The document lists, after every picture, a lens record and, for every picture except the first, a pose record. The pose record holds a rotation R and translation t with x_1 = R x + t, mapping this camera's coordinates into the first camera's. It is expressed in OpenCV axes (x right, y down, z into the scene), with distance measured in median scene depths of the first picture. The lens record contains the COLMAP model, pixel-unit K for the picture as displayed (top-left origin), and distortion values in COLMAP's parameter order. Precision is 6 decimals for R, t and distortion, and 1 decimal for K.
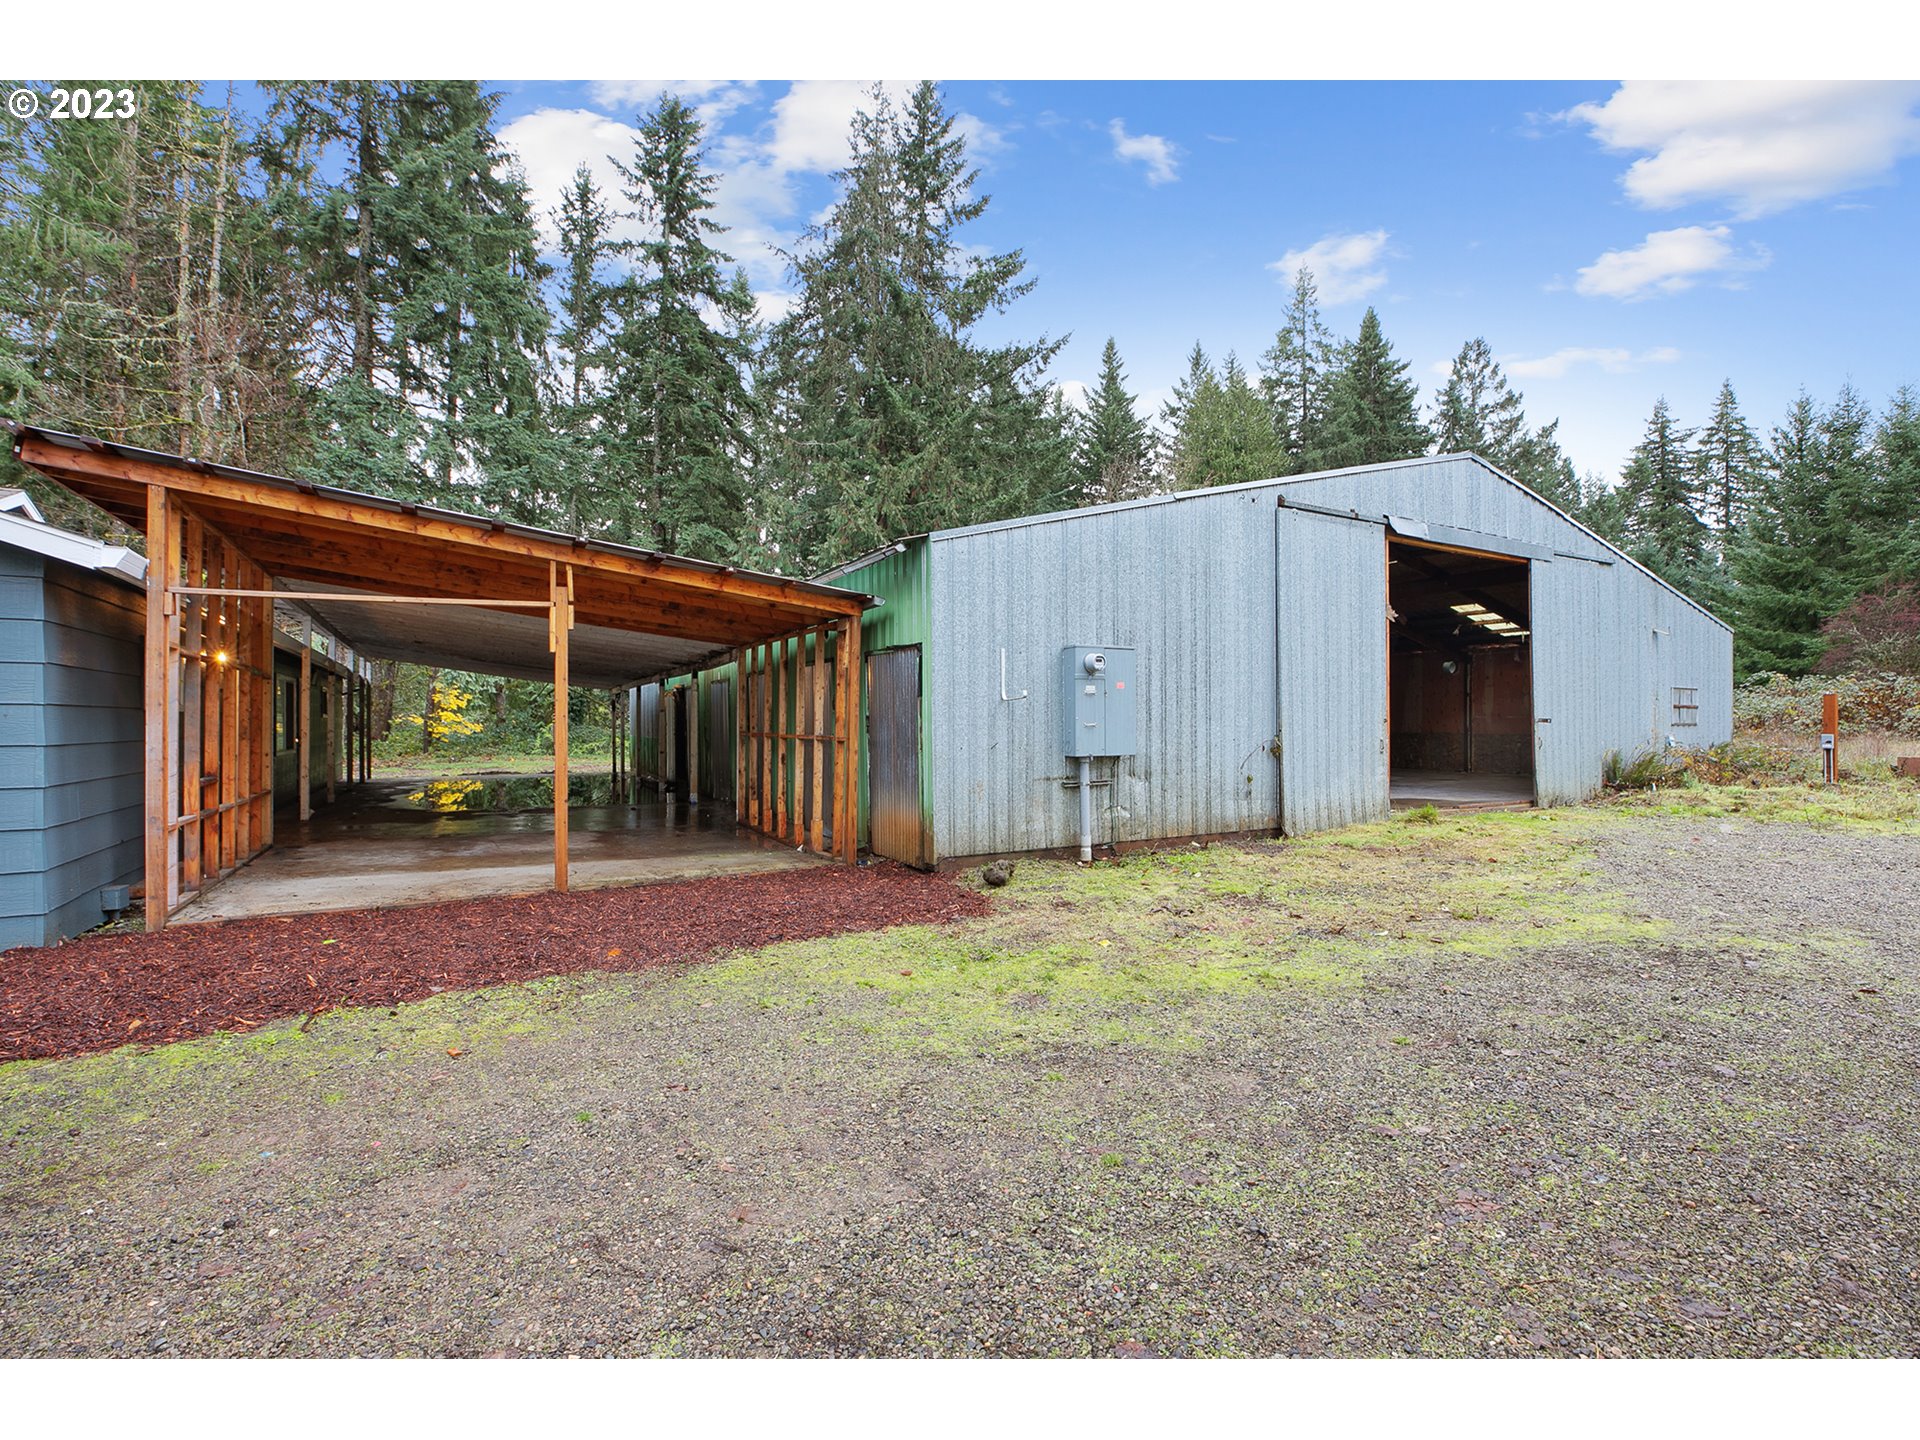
lens RADIAL K [[851.1, 0, 963.9], [0, 851.1, 725.7], [0, 0, 1]] dist [-0.001173, -0.000059]
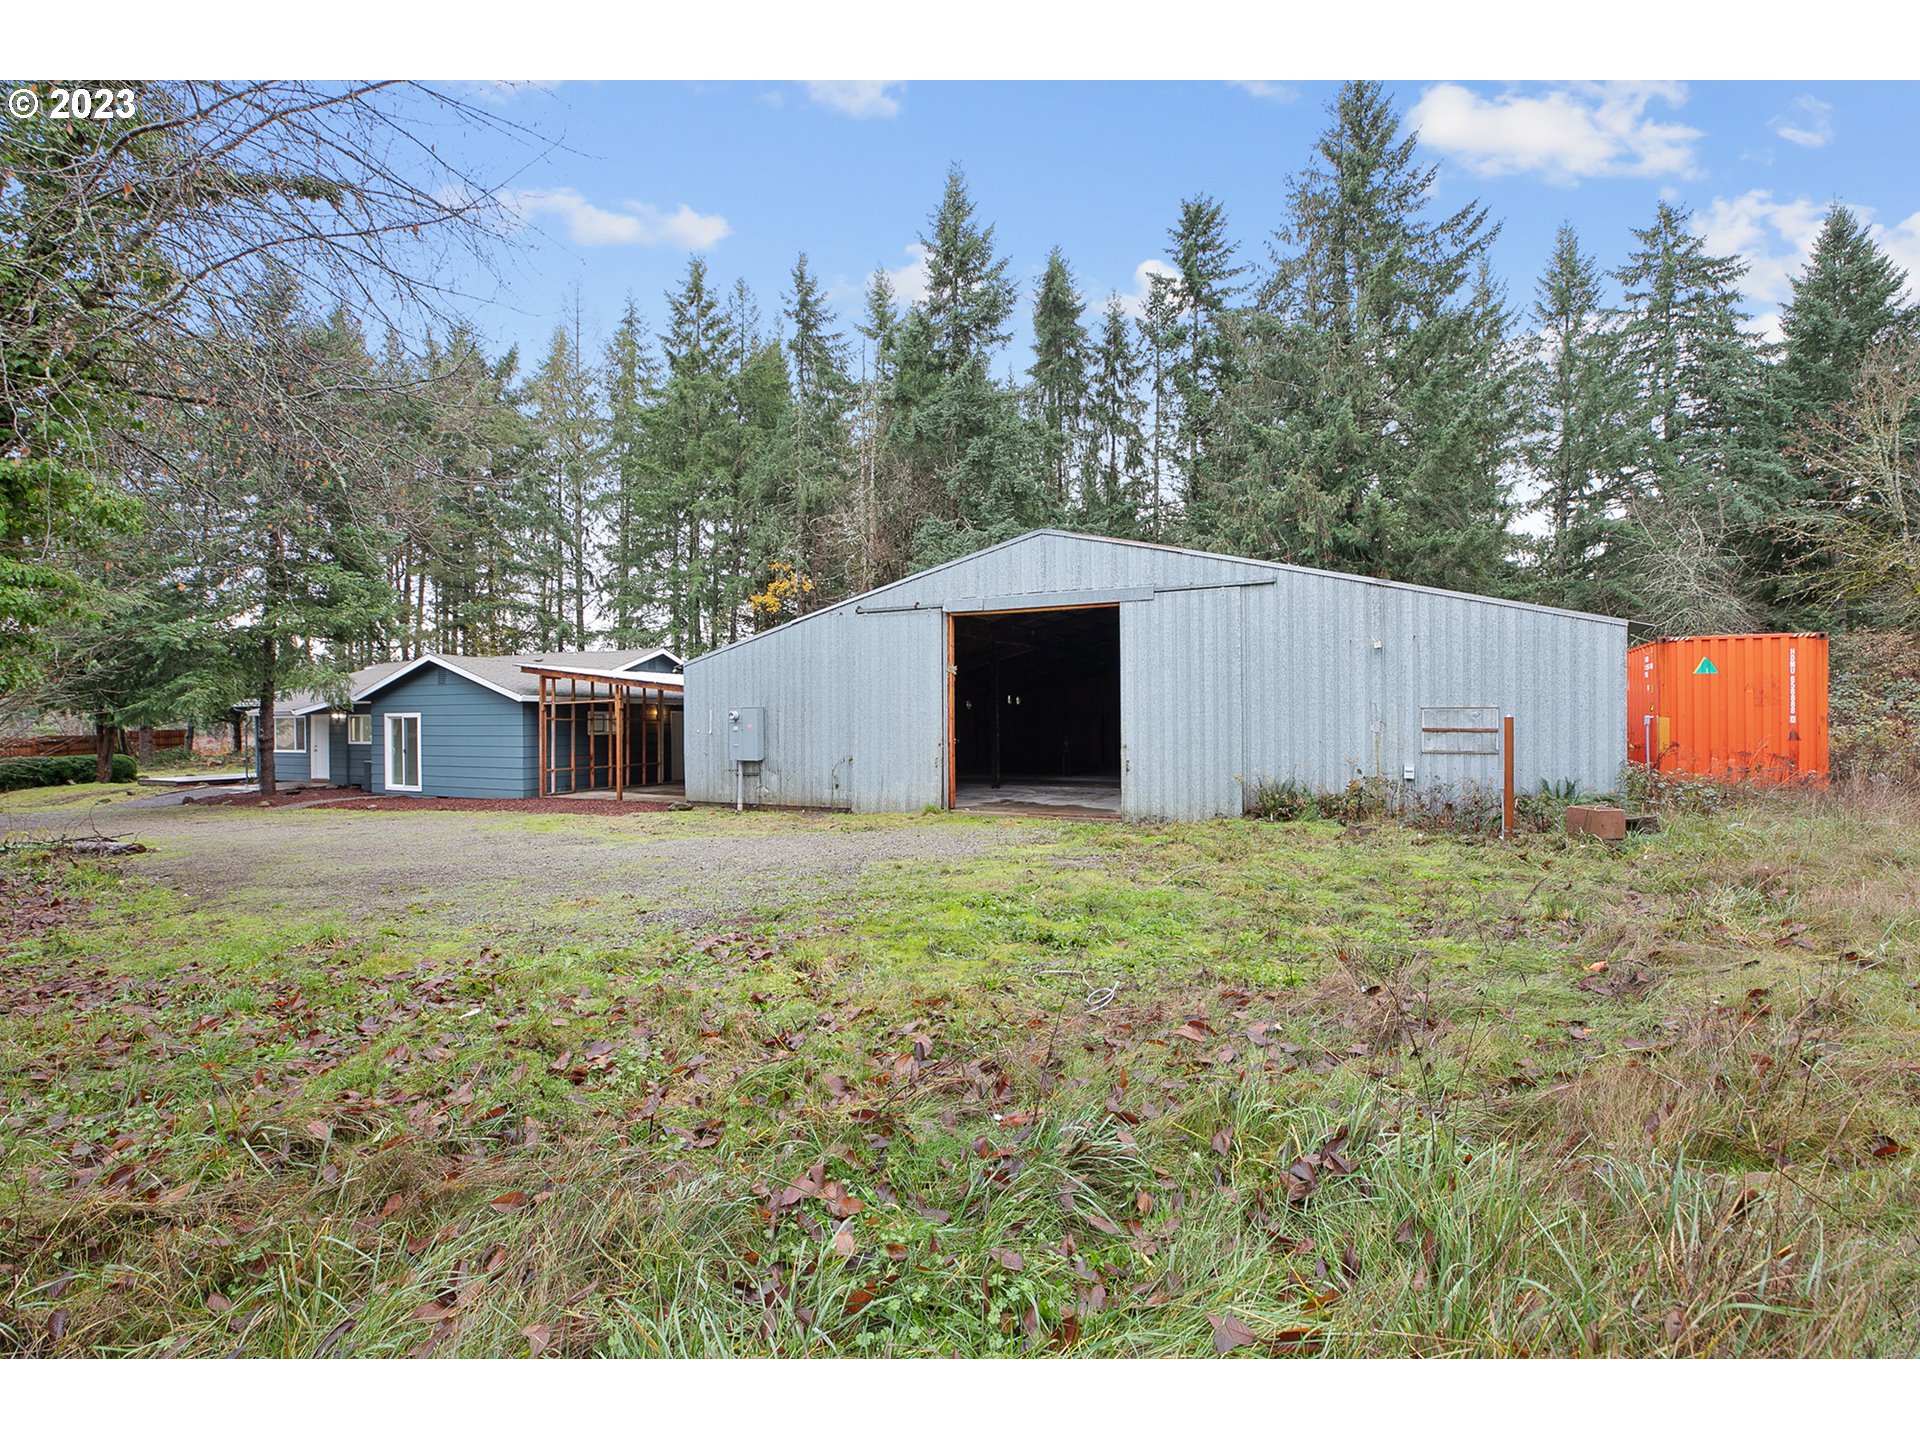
lens RADIAL K [[856.1, 0, 960.0], [0, 856.1, 723.5], [0, 0, 1]] dist [0.000789, -0.000365]
pose [[0.548113, -0.009392, -0.836352, 1.609657], [-0.005875, 0.999869, -0.015079, -0.019211], [0.836384, 0.013178, 0.547986, 0.217569]]
